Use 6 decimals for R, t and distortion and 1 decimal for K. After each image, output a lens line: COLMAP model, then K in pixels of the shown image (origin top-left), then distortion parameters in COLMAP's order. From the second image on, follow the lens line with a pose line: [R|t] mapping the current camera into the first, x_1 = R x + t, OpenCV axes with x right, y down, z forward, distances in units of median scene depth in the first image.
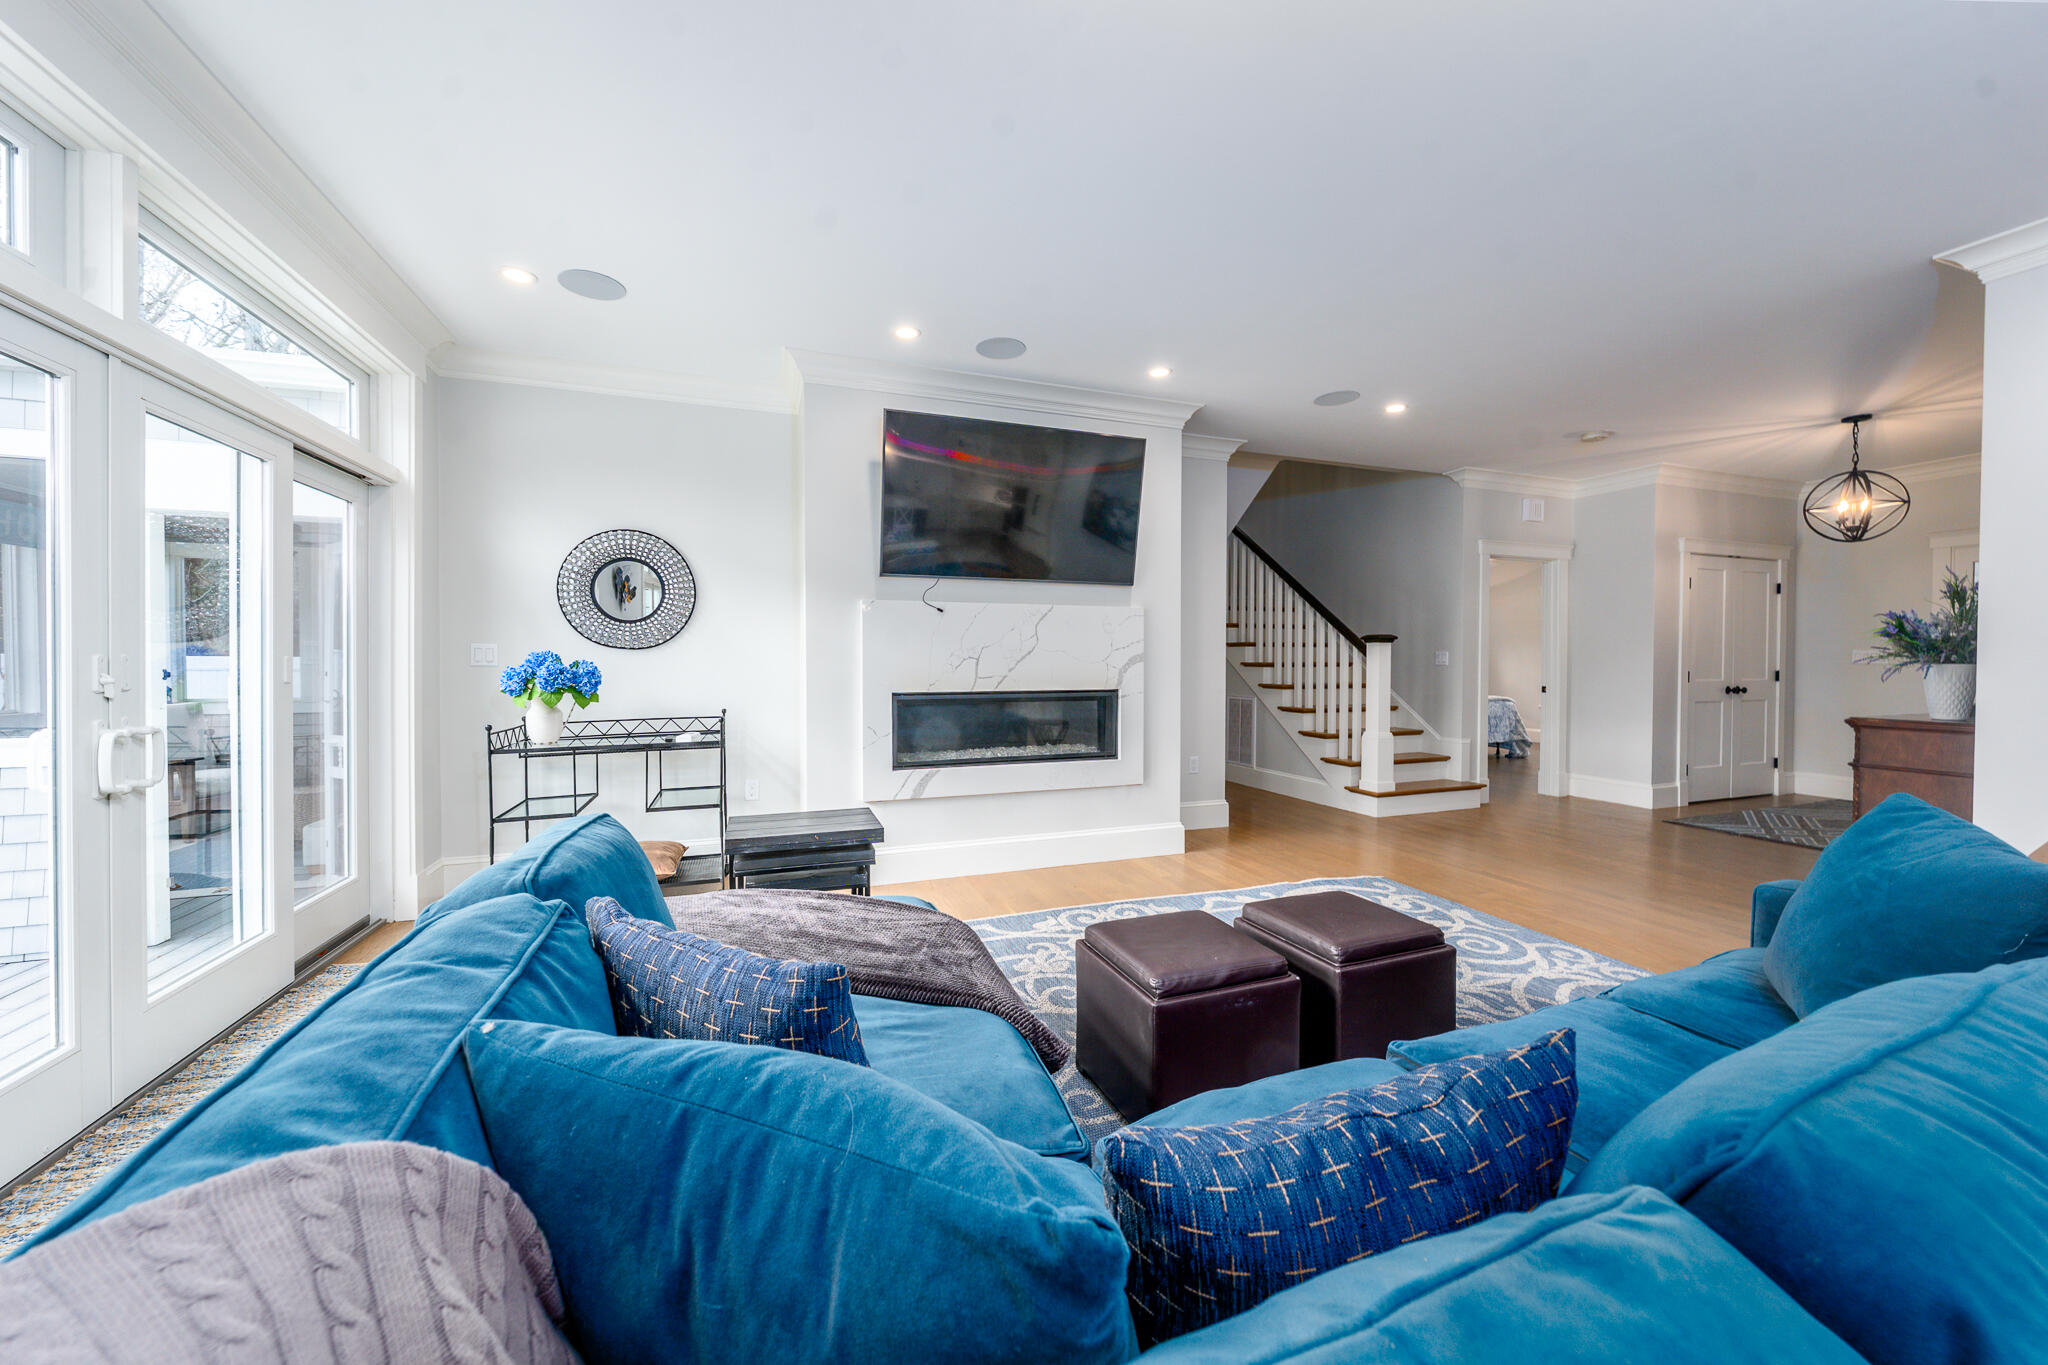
lens RADIAL K [[693.1, 0, 1035.9], [0, 693.1, 673.0], [0, 0, 1]] dist [-0.008821, 0.000350]
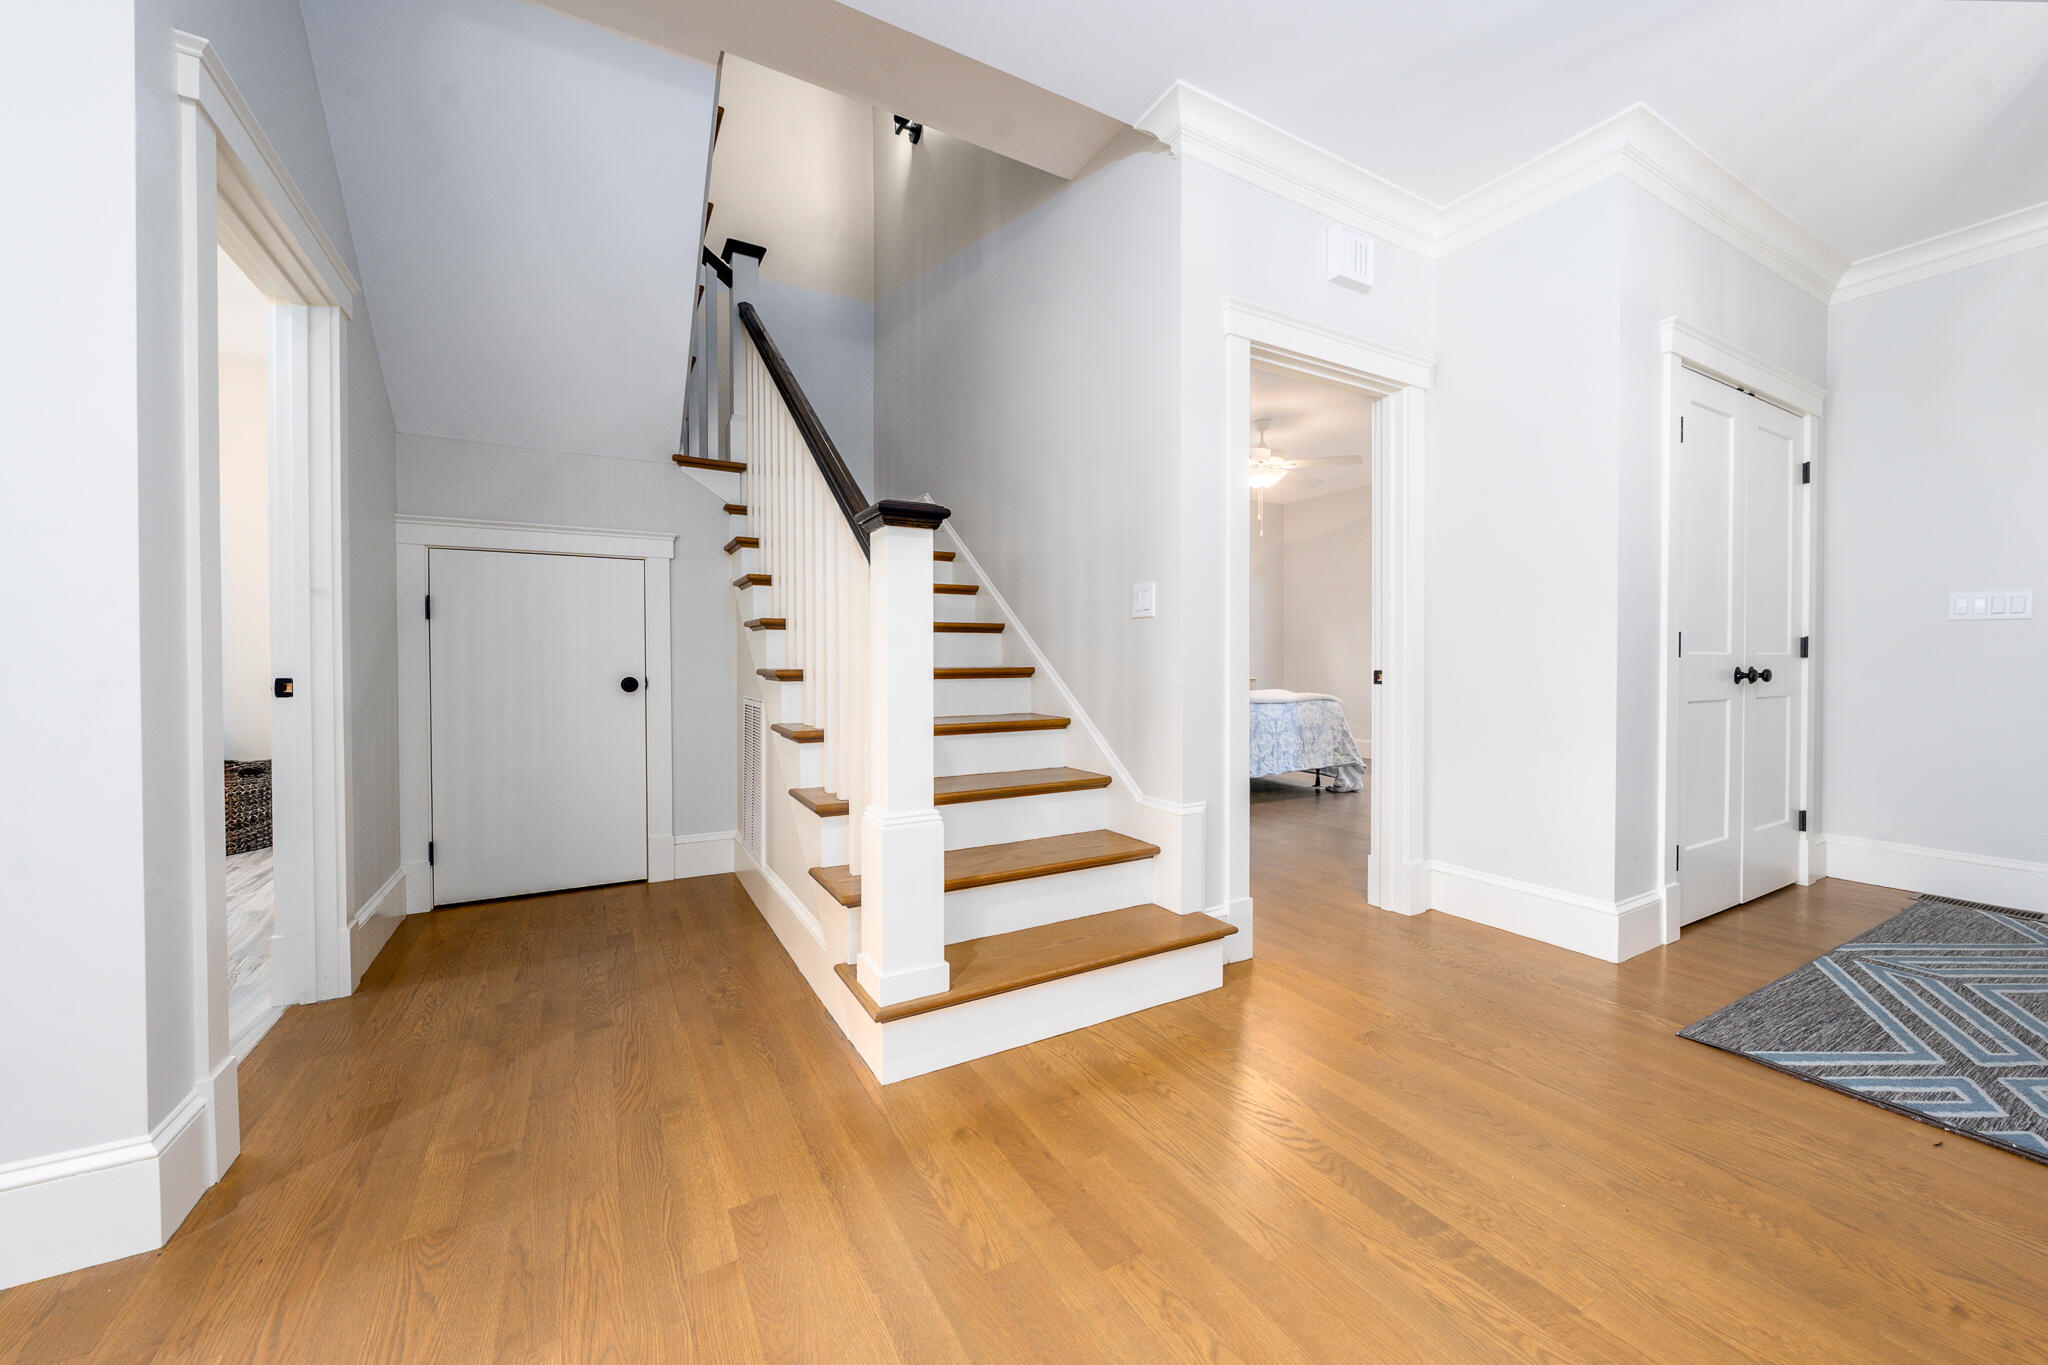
lens RADIAL K [[741.2, 0, 1007.0], [0, 741.2, 674.9], [0, 0, 1]] dist [-0.004477, 0.000438]
pose [[0.987356, -0.006144, 0.158397, 0.594955], [0.006283, 0.999980, -0.000378, 0.029502], [-0.158392, 0.001368, 0.987375, 0.793131]]
